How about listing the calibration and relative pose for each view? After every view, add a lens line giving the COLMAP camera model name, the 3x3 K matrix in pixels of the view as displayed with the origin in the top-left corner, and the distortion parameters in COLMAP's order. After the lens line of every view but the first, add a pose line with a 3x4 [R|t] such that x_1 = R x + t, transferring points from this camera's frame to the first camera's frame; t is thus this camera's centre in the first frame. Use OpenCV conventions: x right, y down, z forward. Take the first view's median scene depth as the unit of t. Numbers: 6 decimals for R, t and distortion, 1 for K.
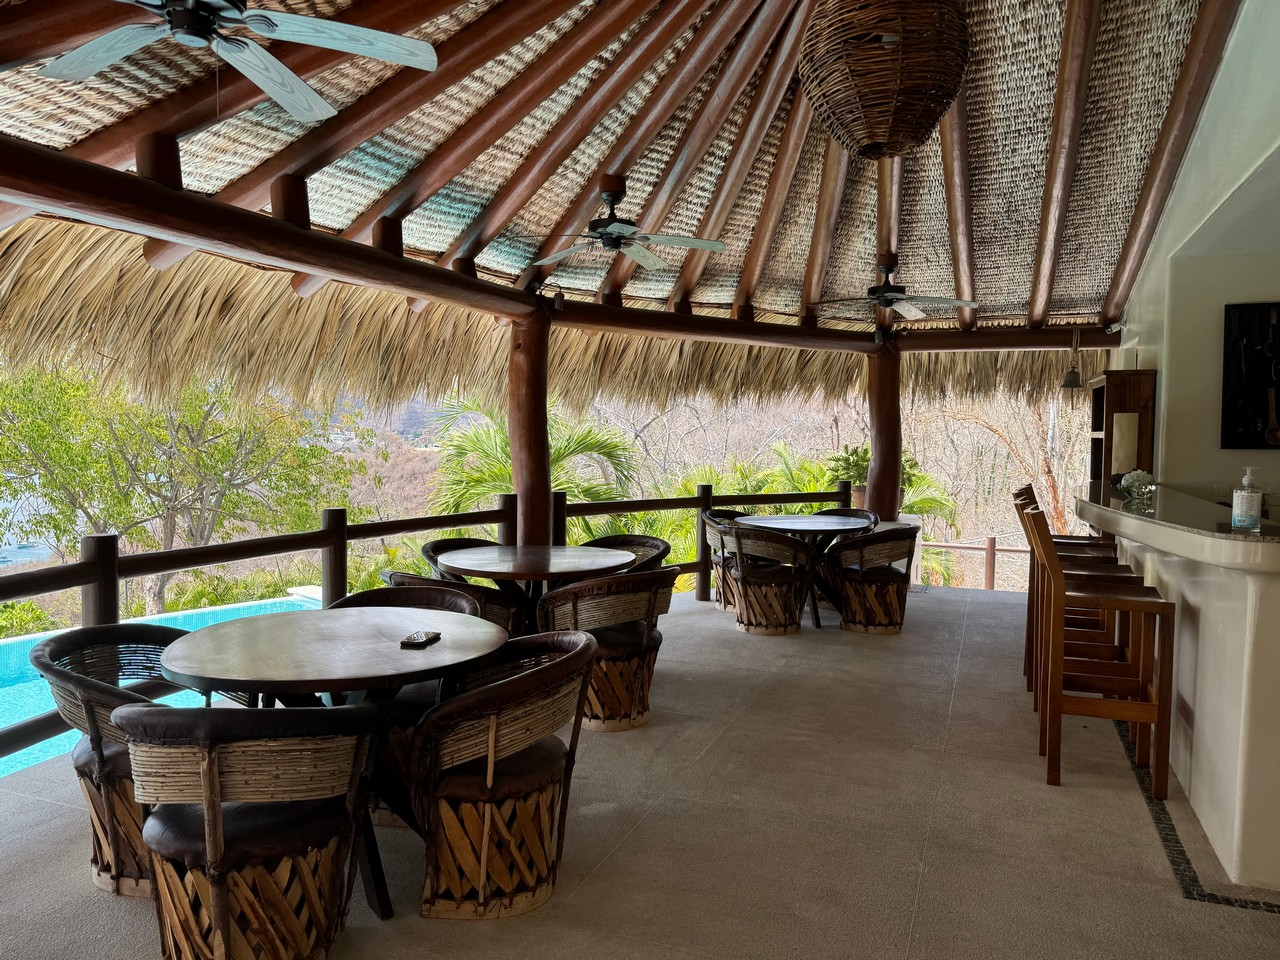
lens RADIAL K [[832.9, 0, 641.6], [0, 832.9, 475.2], [0, 0, 1]] dist [0.039797, -0.082600]
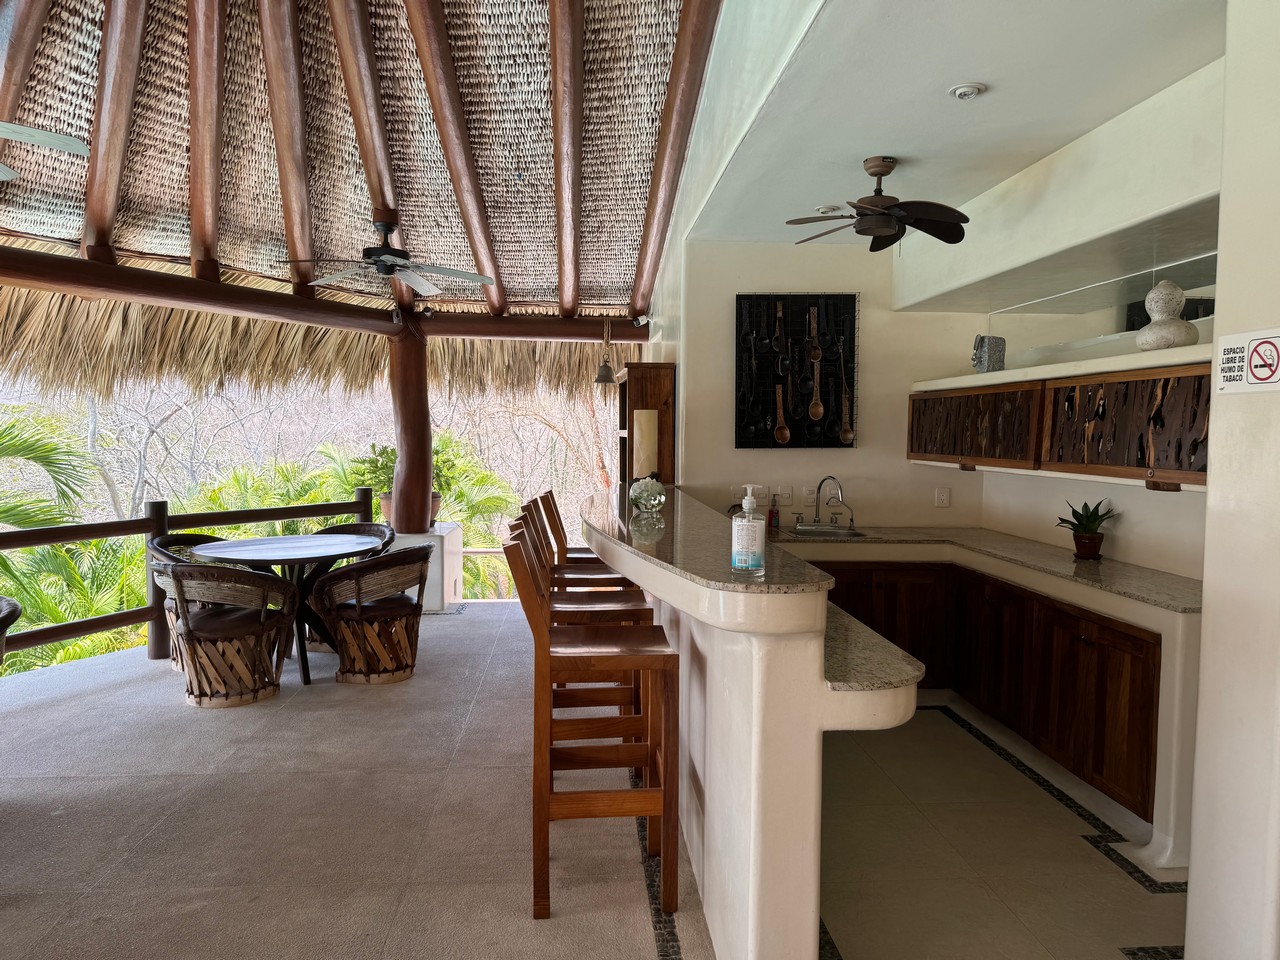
lens RADIAL K [[832.9, 0, 641.6], [0, 832.9, 475.2], [0, 0, 1]] dist [0.039797, -0.082600]
pose [[0.886792, -0.026253, 0.461422, 0.138975], [0.022989, 0.999655, 0.012696, -0.013302], [-0.461596, -0.000651, 0.887090, 0.177792]]
